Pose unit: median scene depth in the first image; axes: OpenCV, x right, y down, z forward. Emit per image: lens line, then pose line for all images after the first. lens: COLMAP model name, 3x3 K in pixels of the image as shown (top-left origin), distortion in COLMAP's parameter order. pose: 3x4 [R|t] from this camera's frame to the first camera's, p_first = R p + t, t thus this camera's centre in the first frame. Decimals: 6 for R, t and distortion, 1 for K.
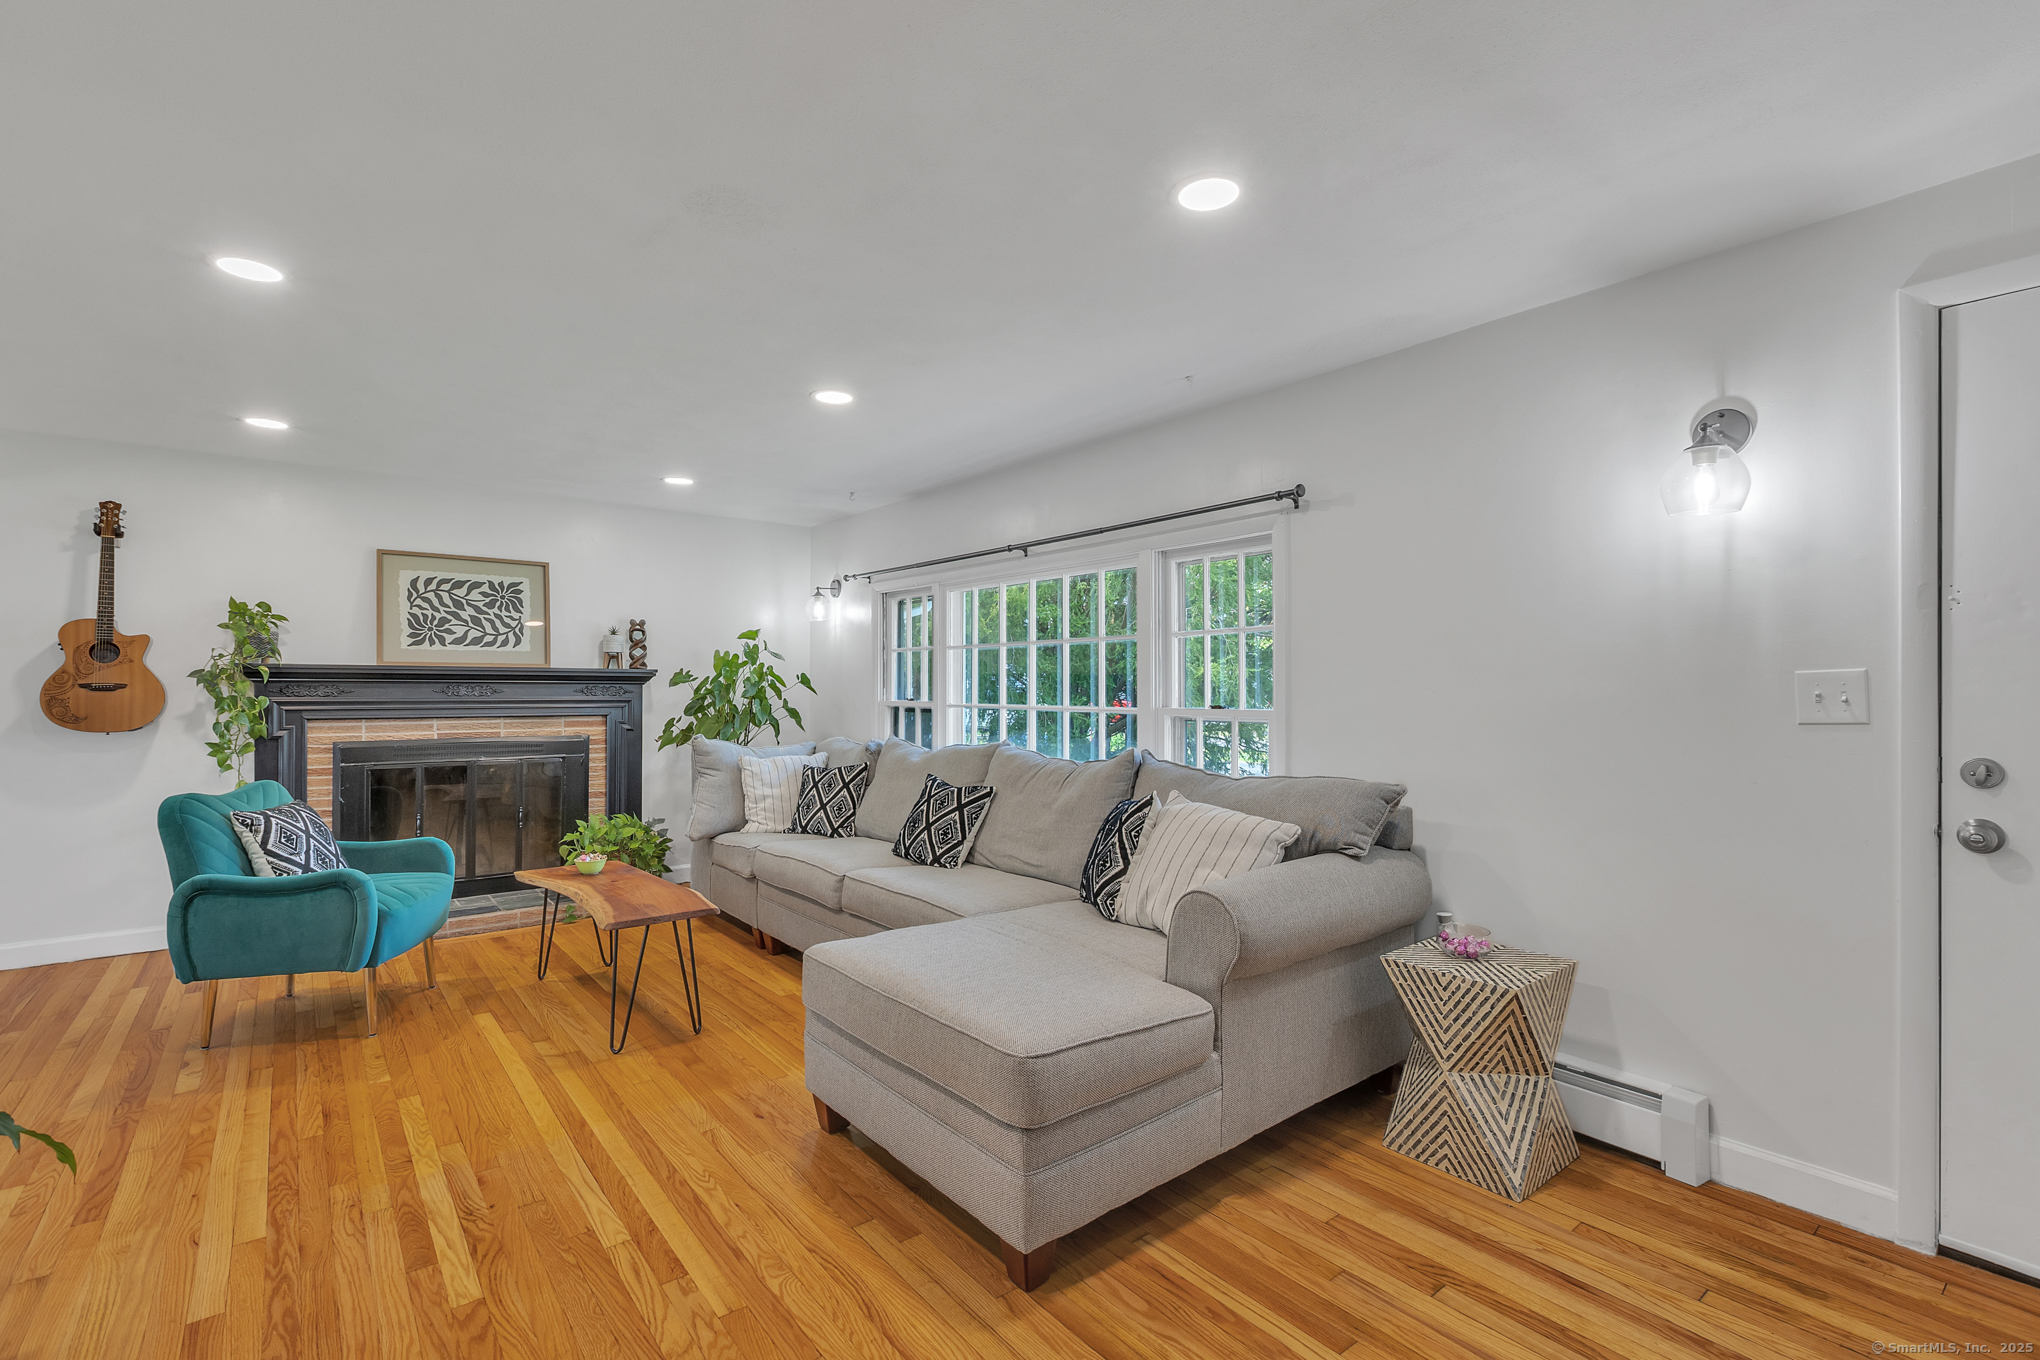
lens RADIAL K [[911.9, 0, 1018.6], [0, 911.9, 689.3], [0, 0, 1]] dist [-0.002202, -0.000729]
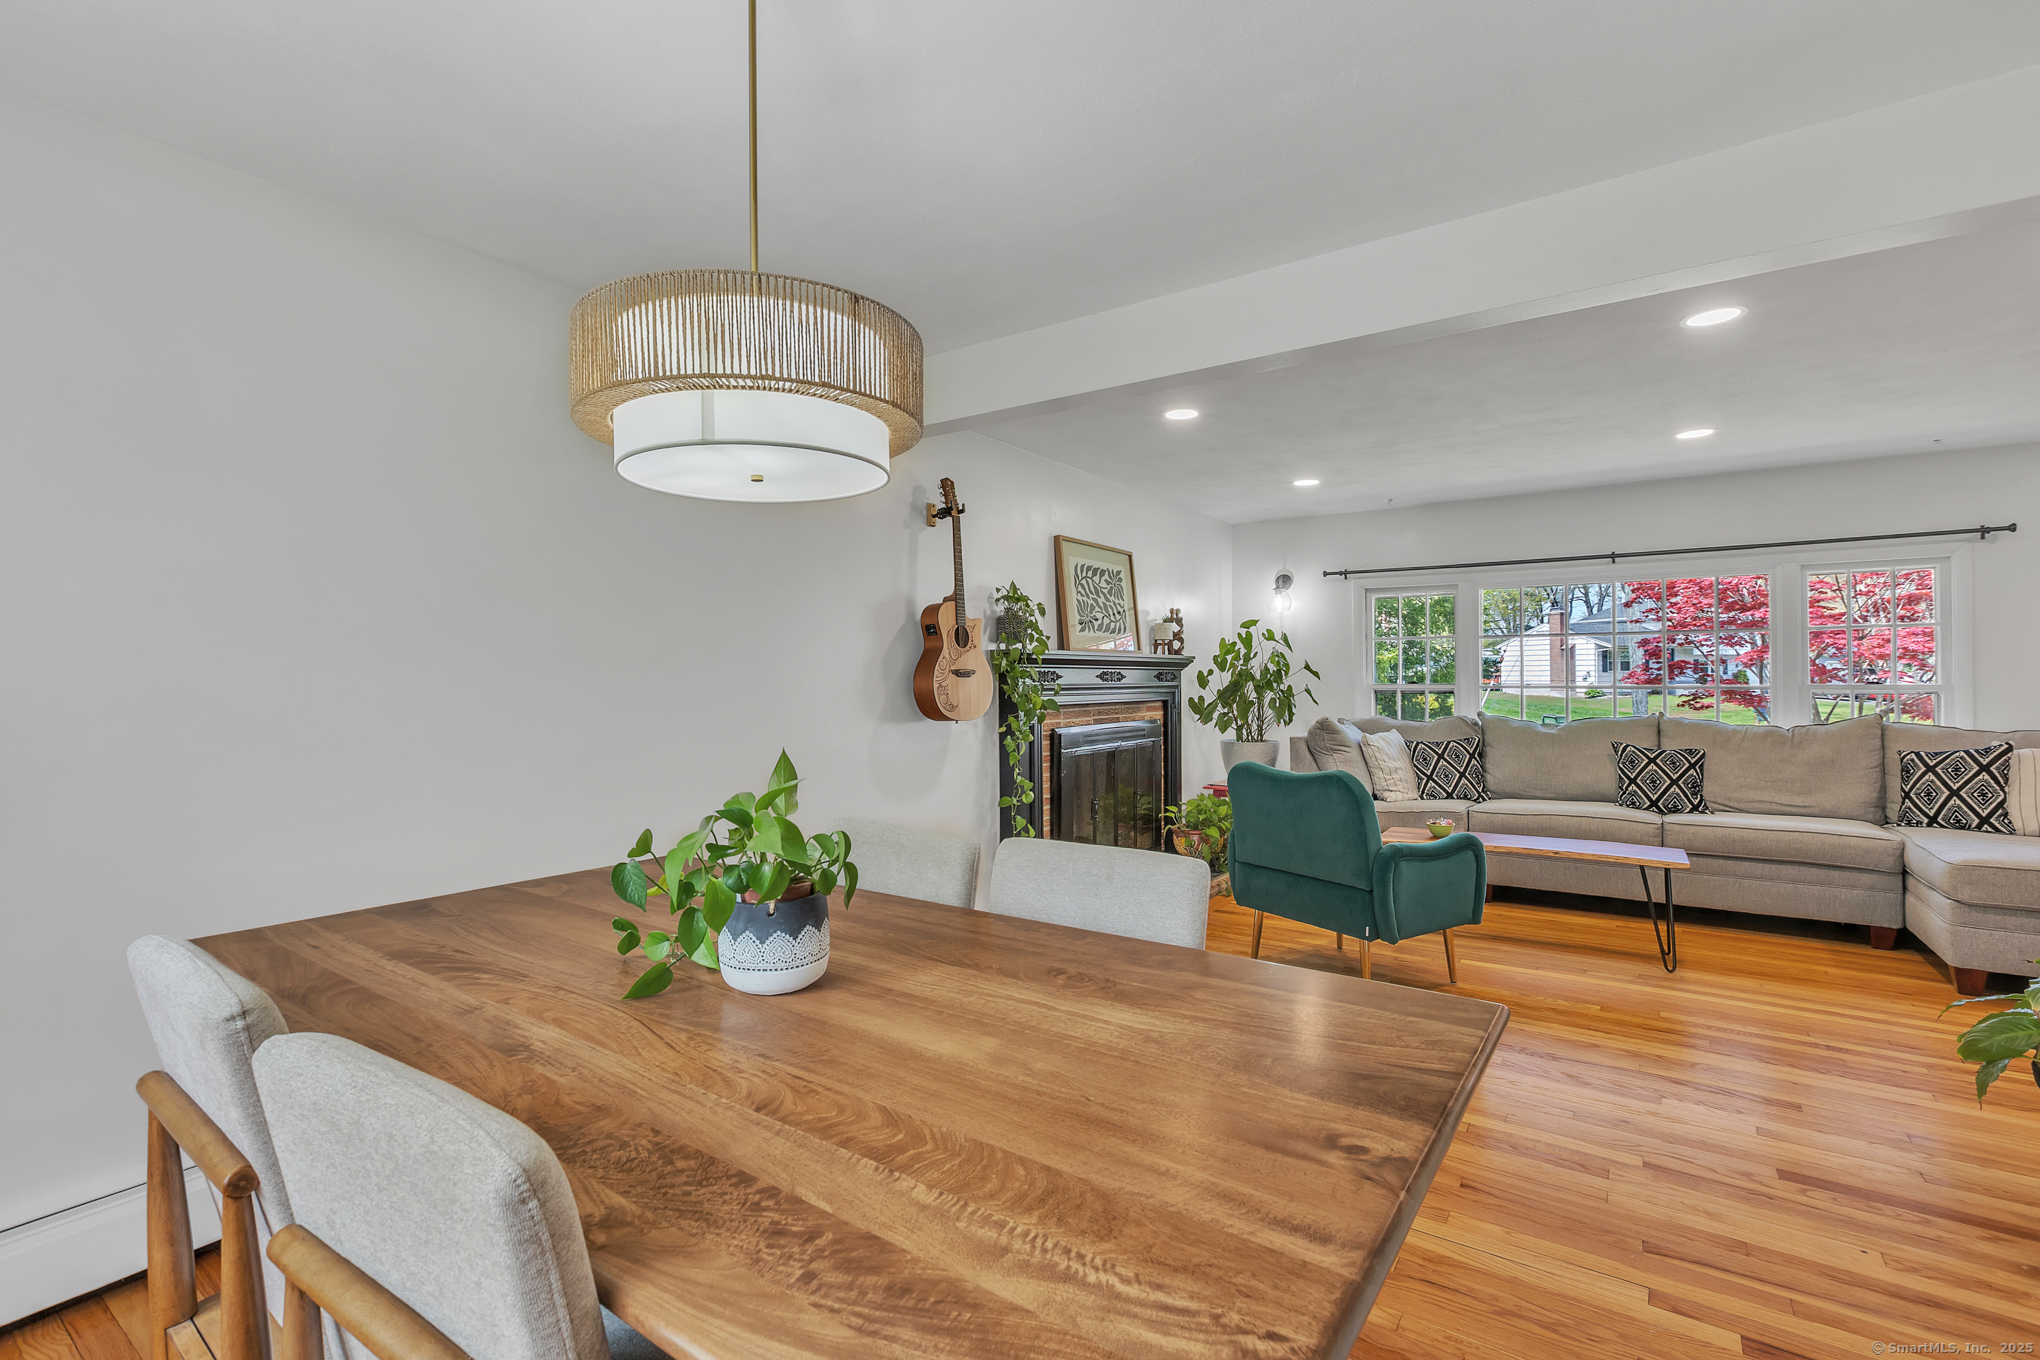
lens RADIAL K [[911.9, 0, 1019.8], [0, 911.9, 669.9], [0, 0, 1]] dist [-0.002202, -0.000729]
pose [[0.958134, -0.003007, 0.286303, -1.018816], [0.004923, 0.999970, -0.005973, -0.000204], [-0.286277, 0.007133, 0.958120, 0.053347]]
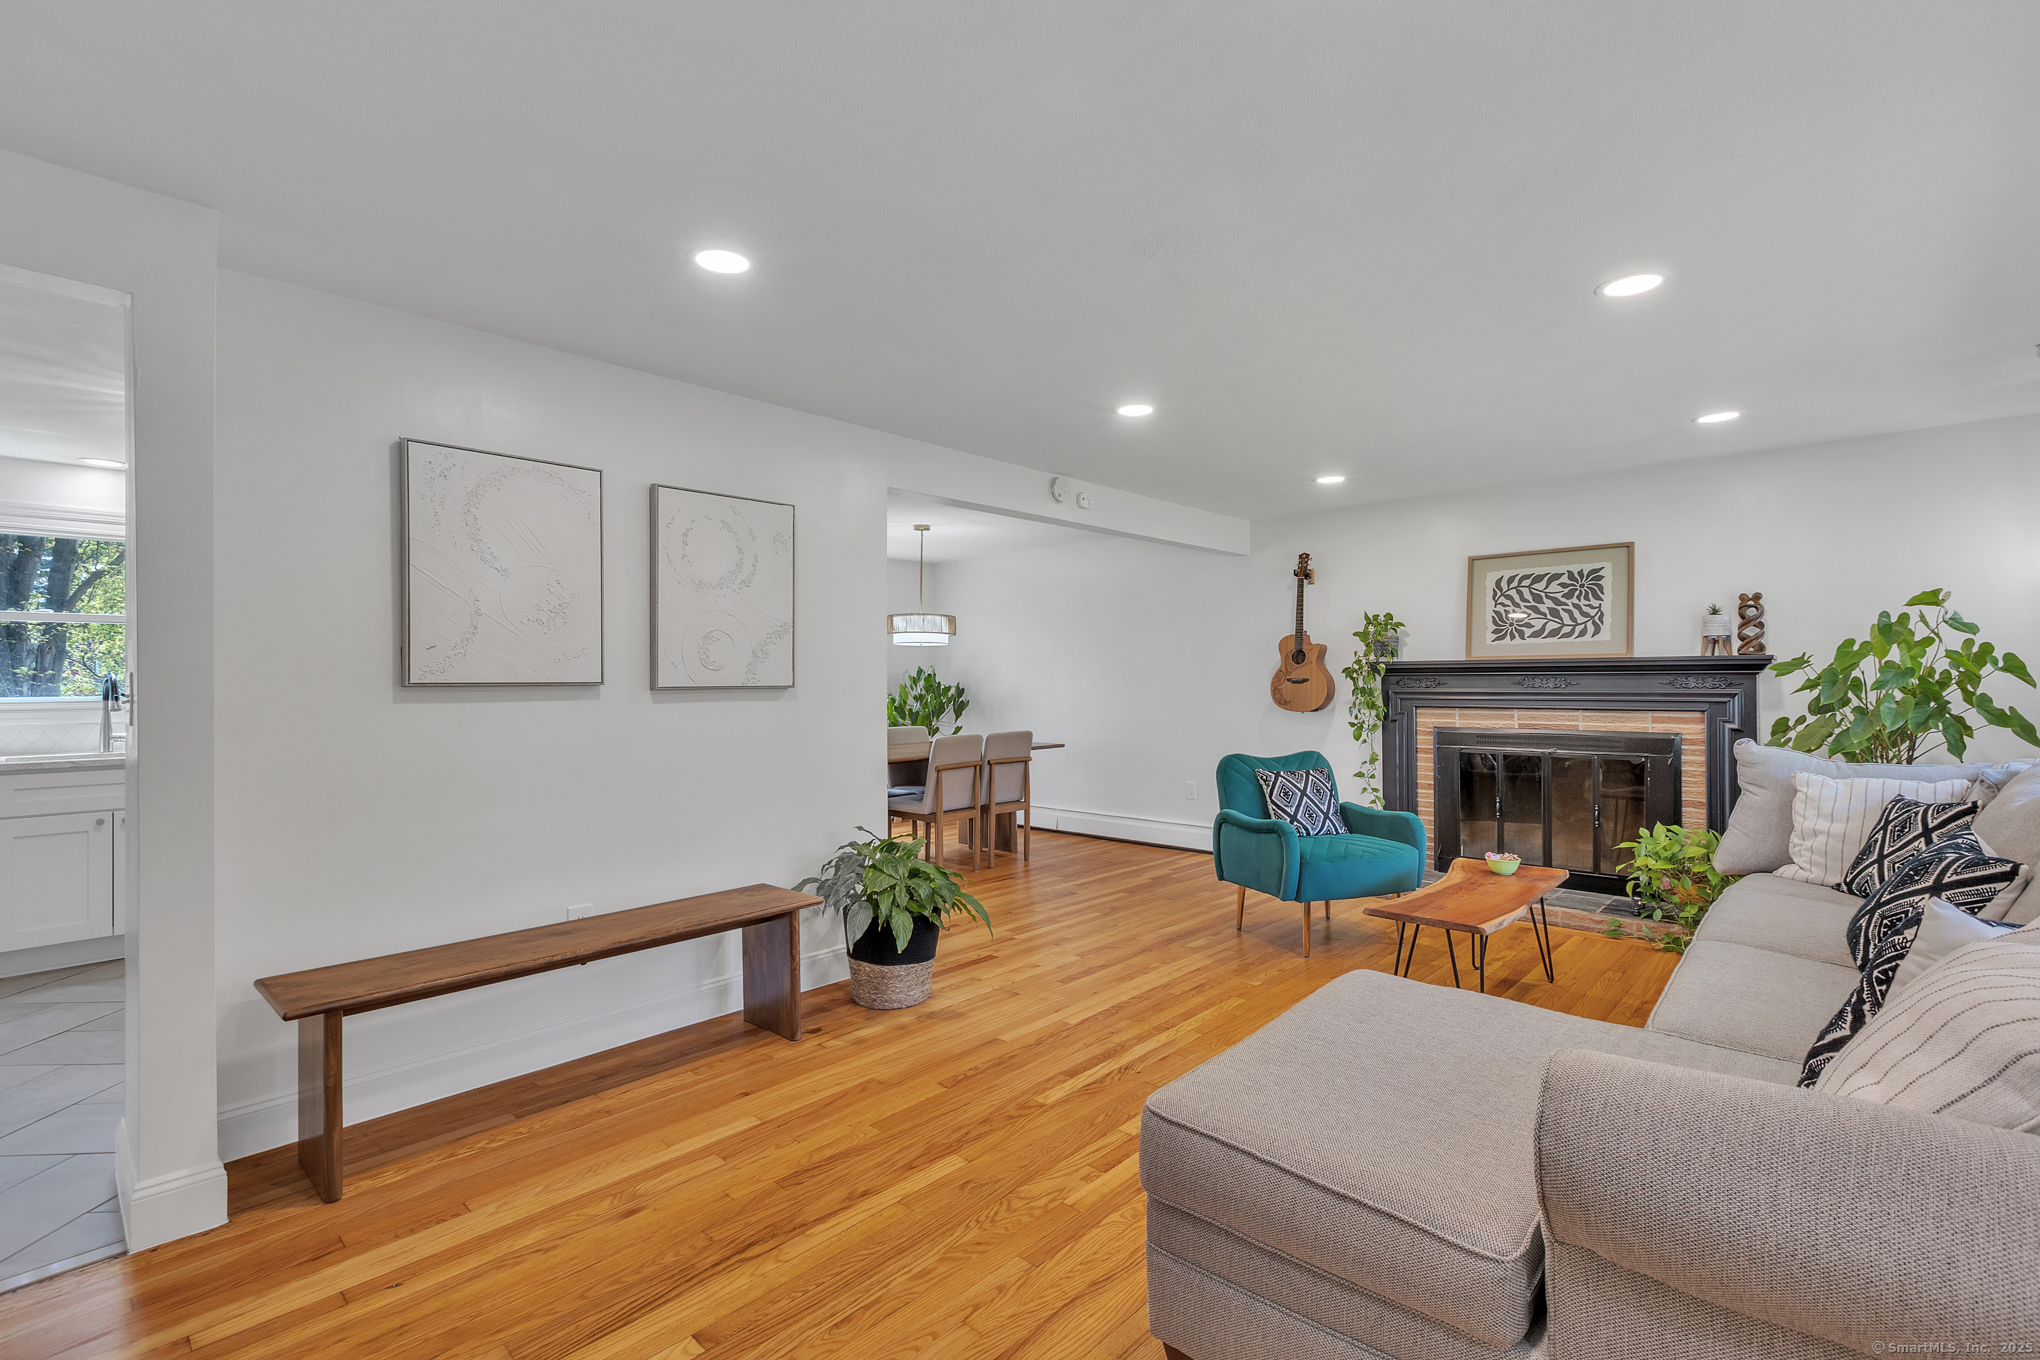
lens RADIAL K [[911.9, 0, 1021.6], [0, 911.9, 678.8], [0, 0, 1]] dist [-0.002202, -0.000729]
pose [[0.152686, -0.007341, -0.988247, 0.315910], [0.005665, 0.999962, -0.006553, 0.000730], [0.988259, -0.004598, 0.152722, 0.279394]]
